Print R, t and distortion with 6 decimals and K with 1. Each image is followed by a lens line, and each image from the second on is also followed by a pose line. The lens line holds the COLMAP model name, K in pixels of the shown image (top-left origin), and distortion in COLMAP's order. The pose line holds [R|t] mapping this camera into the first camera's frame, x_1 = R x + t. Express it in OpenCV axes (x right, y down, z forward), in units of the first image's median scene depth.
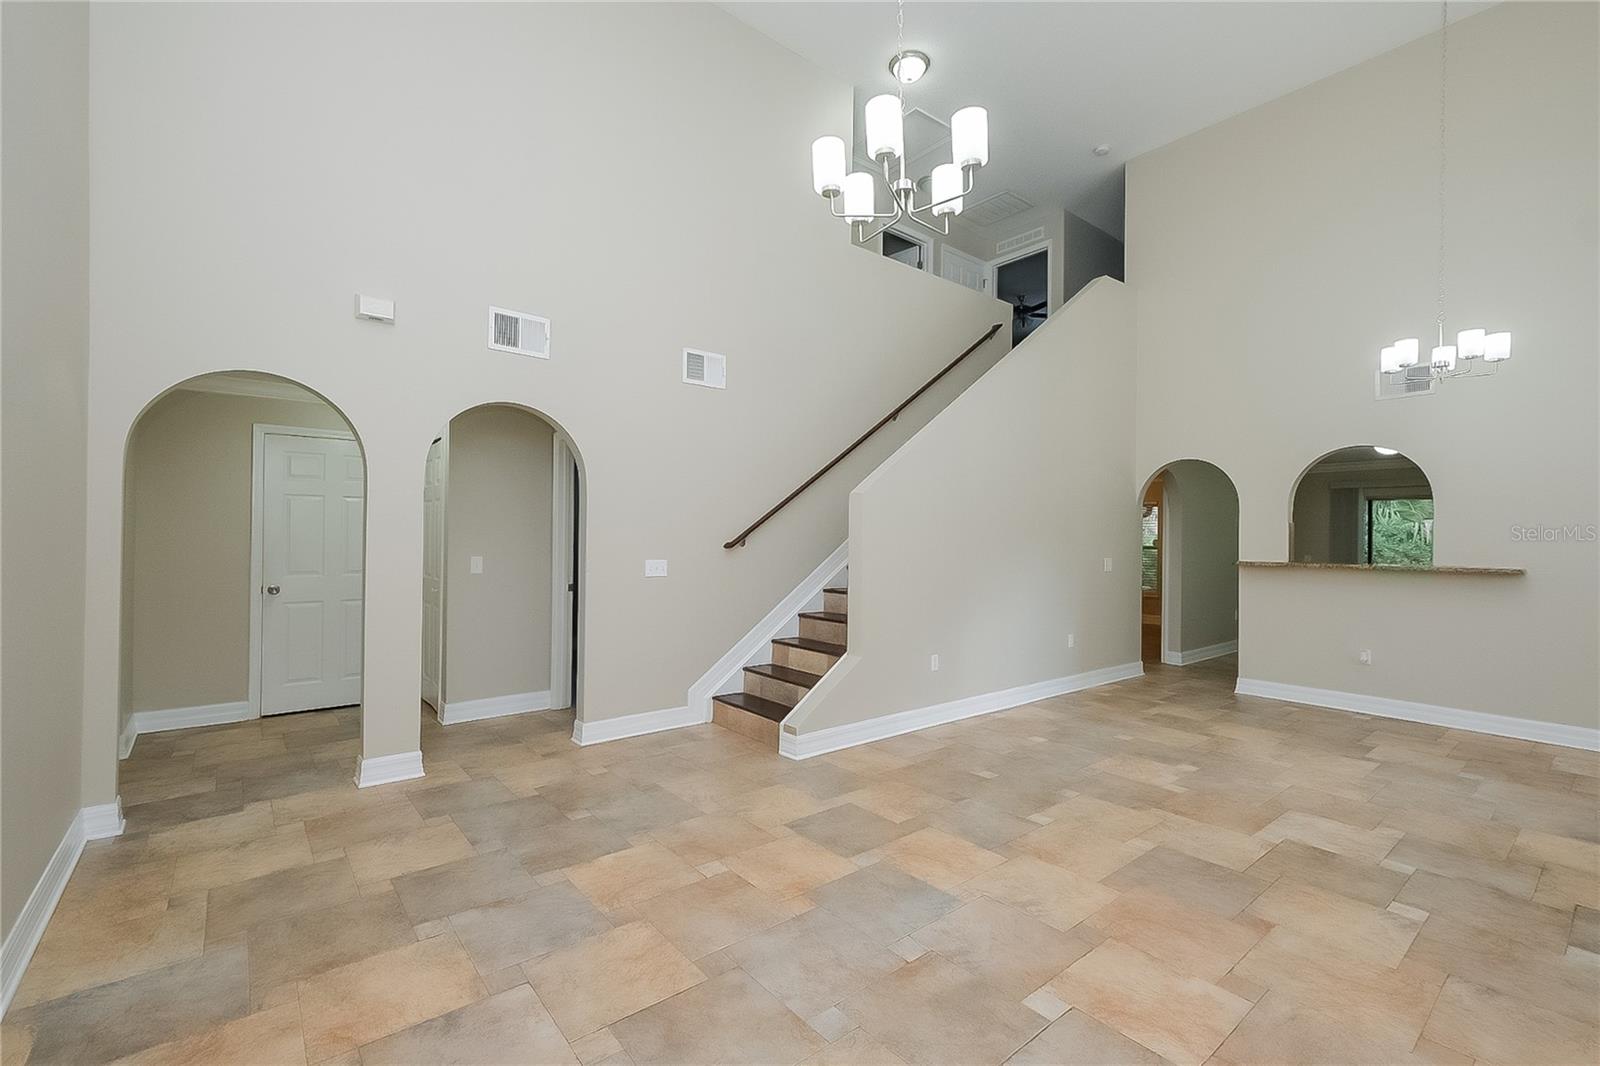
lens RADIAL K [[695.3, 0, 797.4], [0, 695.3, 537.5], [0, 0, 1]] dist [0.012416, -0.000169]
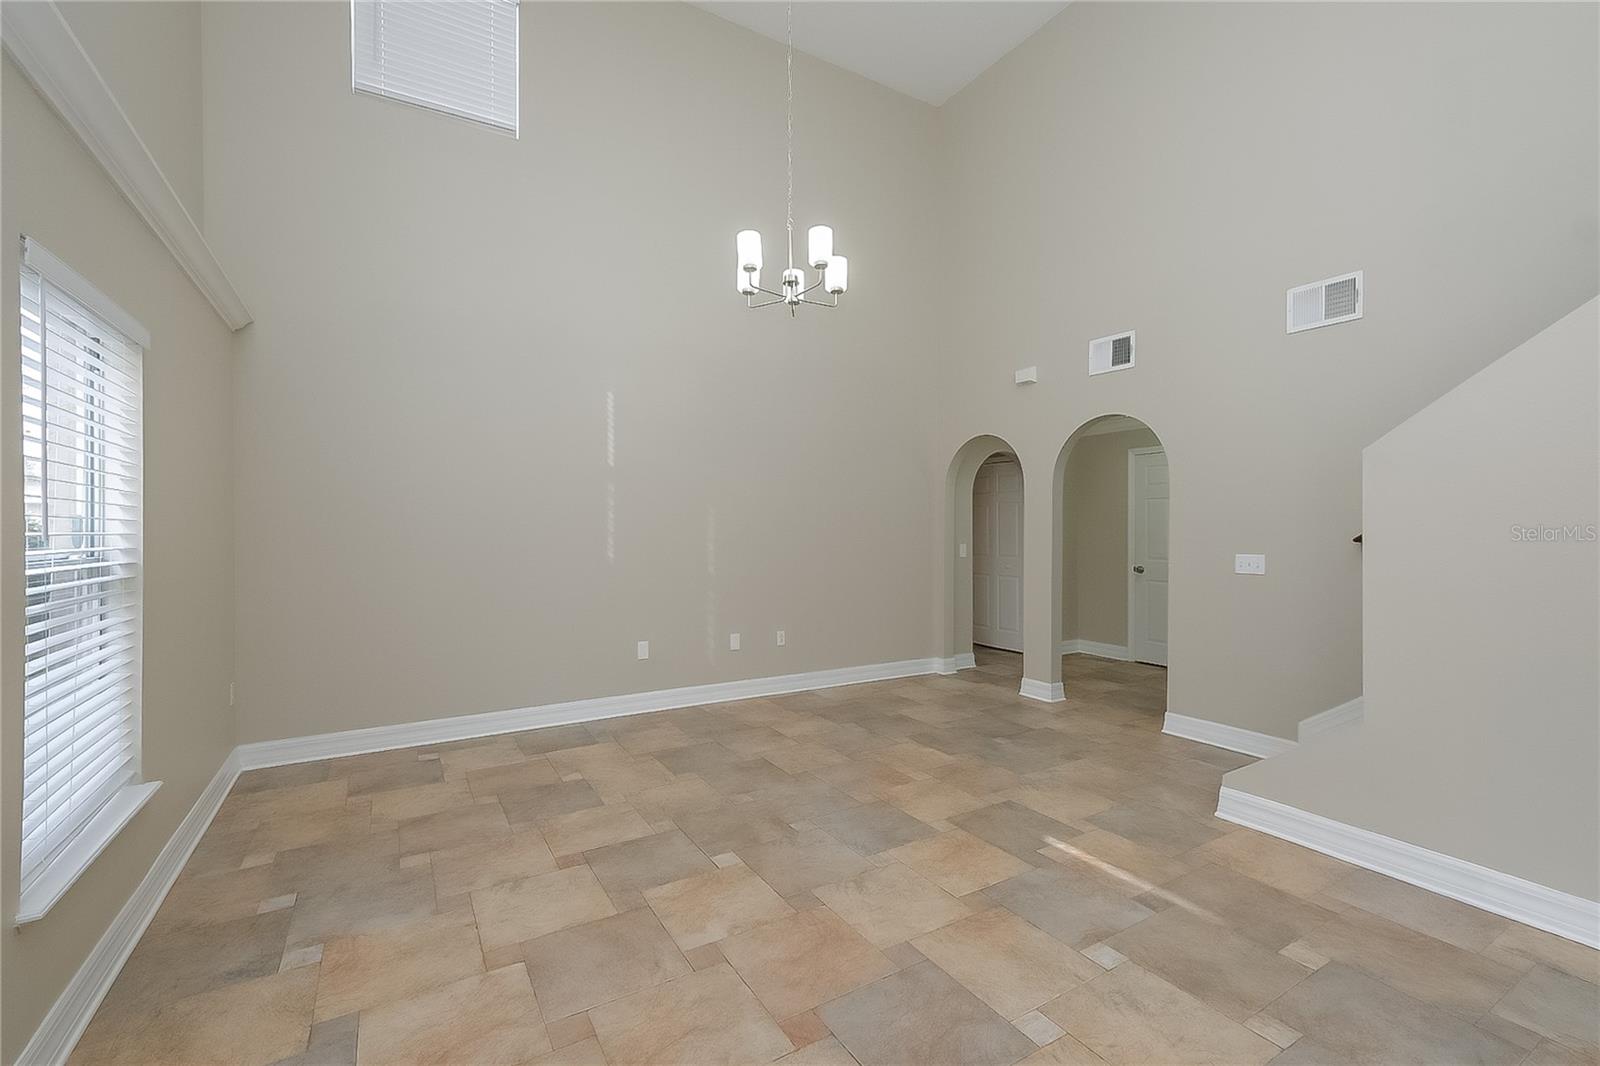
lens RADIAL K [[695.3, 0, 797.0], [0, 695.3, 530.3], [0, 0, 1]] dist [0.012416, -0.000169]
pose [[-0.149864, -0.008657, -0.988669, 1.096838], [-0.003728, 0.999960, -0.008191, 0.017865], [0.988700, 0.002458, -0.149890, 0.865924]]
